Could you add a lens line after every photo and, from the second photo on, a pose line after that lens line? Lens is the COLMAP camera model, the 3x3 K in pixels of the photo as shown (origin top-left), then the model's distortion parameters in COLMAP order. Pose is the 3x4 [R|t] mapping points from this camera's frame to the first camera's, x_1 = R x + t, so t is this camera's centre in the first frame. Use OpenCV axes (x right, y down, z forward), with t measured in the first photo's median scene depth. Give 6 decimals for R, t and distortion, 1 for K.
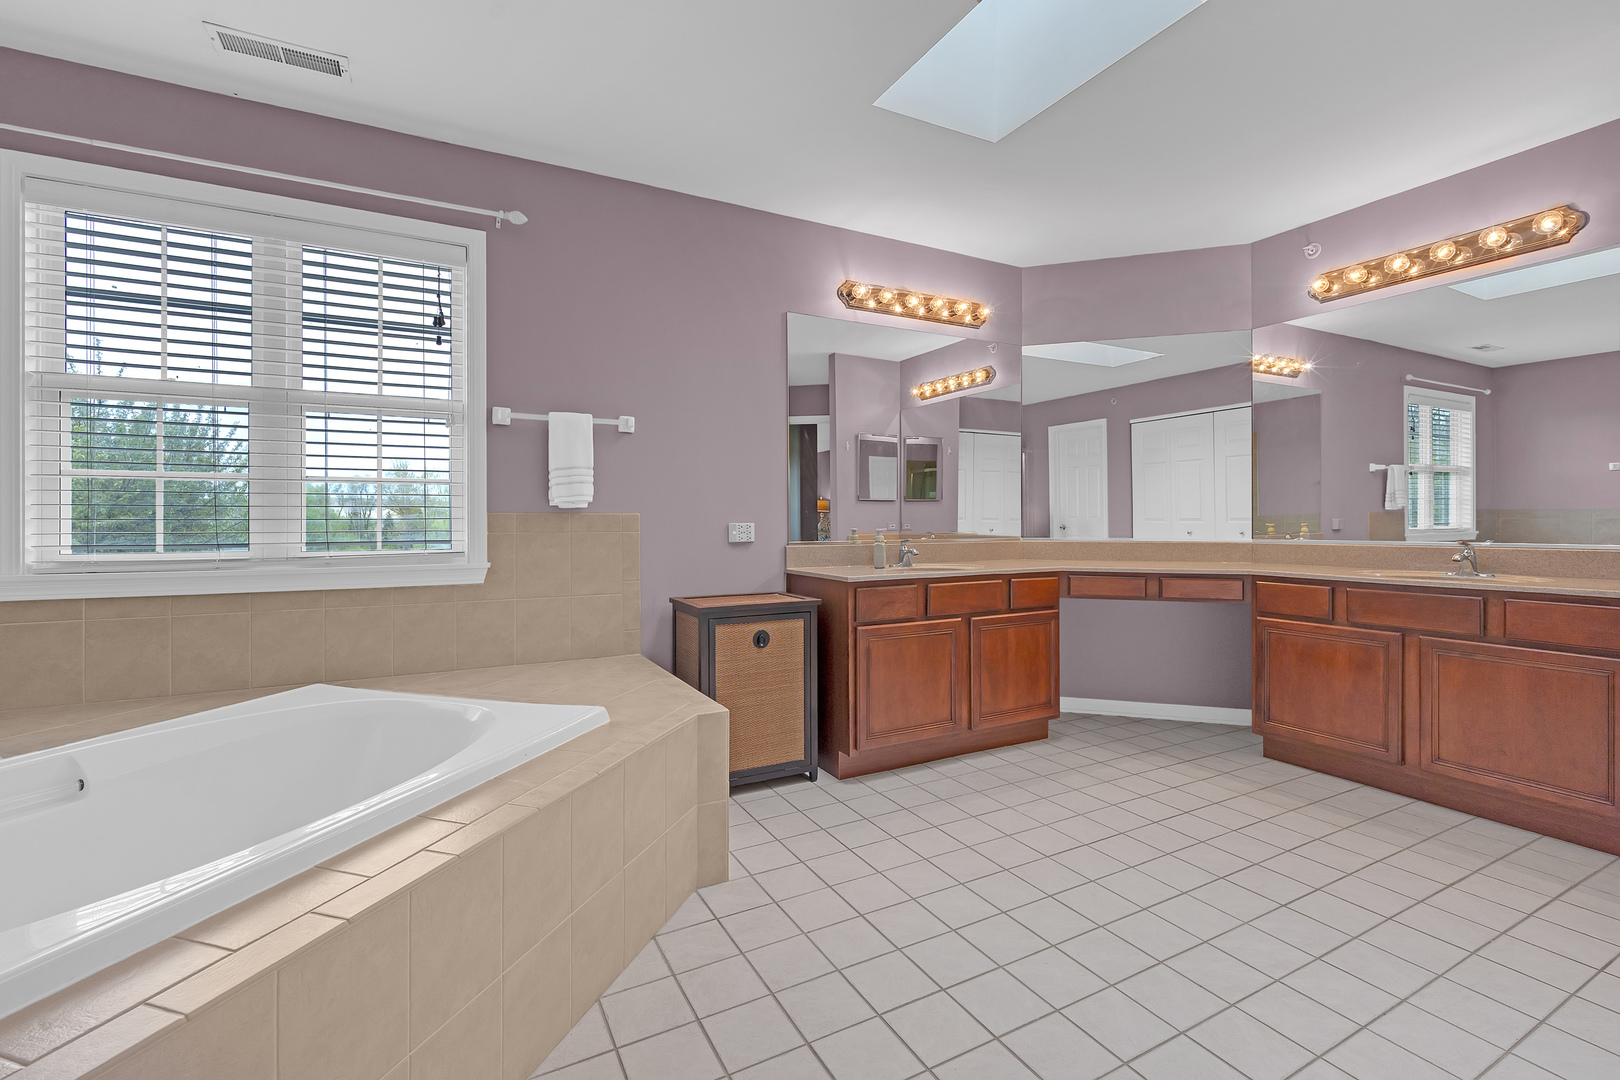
lens RADIAL K [[716.3, 0, 807.6], [0, 716.3, 518.4], [0, 0, 1]] dist [-0.000946, 0.000696]
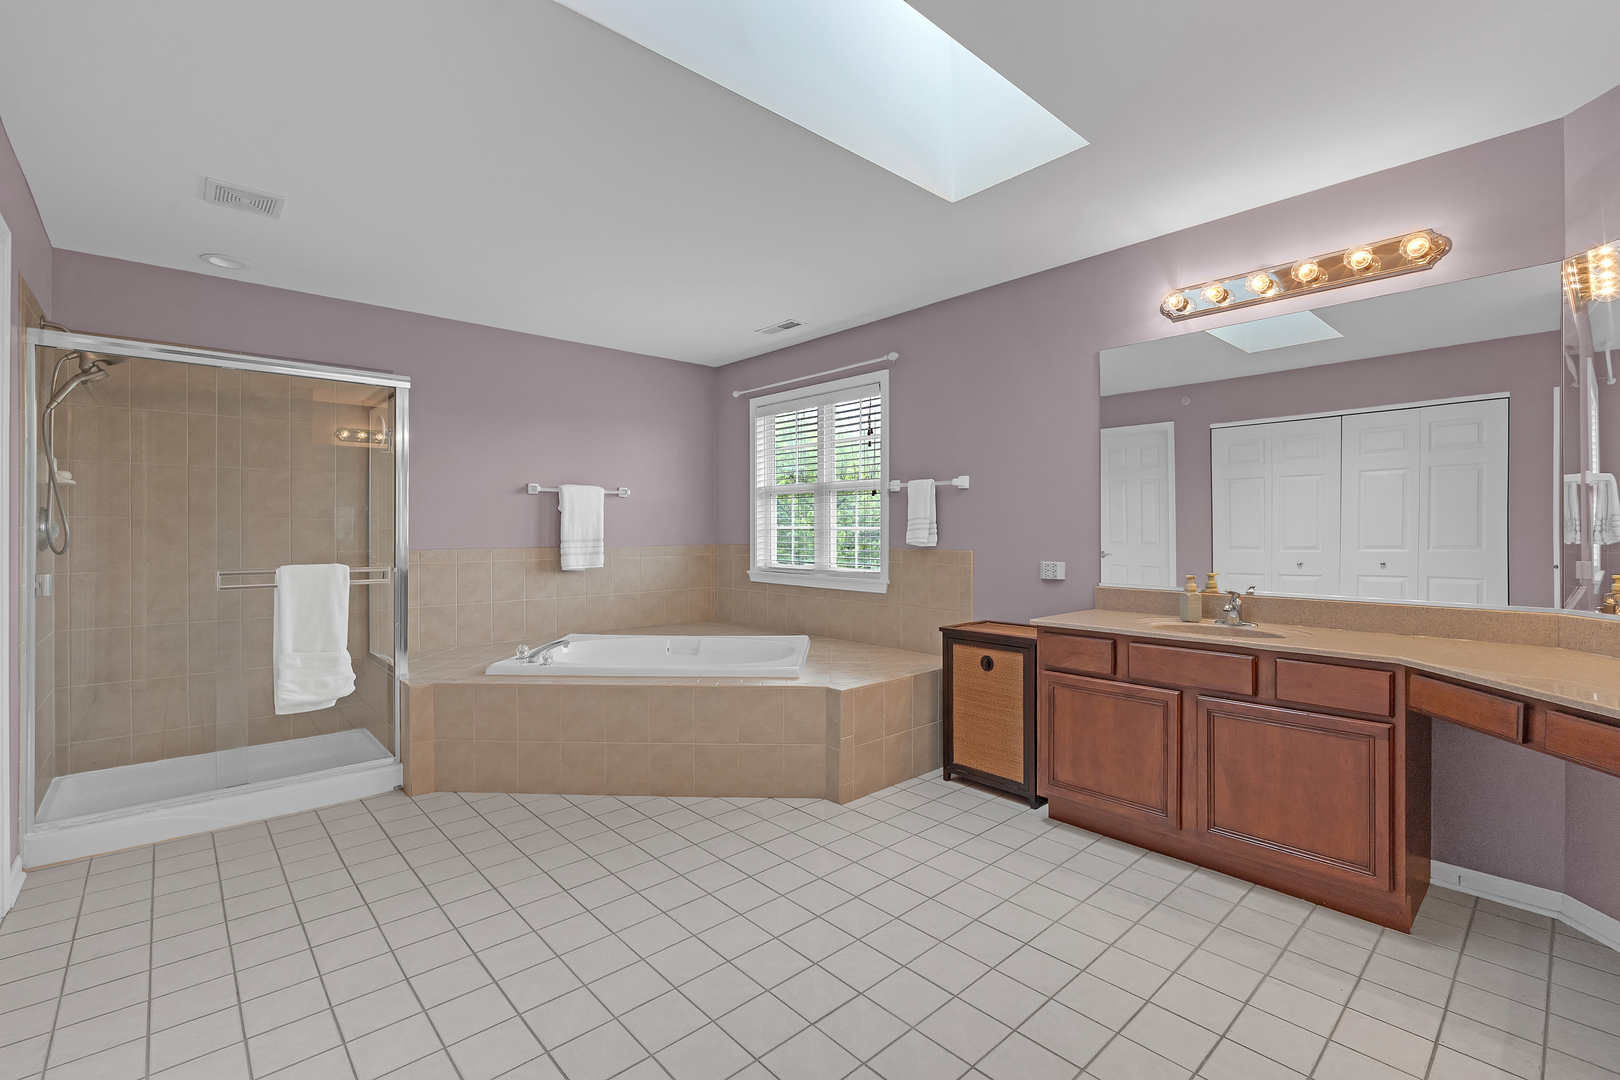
lens RADIAL K [[716.3, 0, 806.1], [0, 716.3, 530.8], [0, 0, 1]] dist [-0.000946, 0.000696]
pose [[0.240436, 0.004570, -0.970654, 1.012668], [0.003420, 0.999979, 0.005555, -0.055340], [0.970659, -0.004655, 0.240415, 0.443260]]
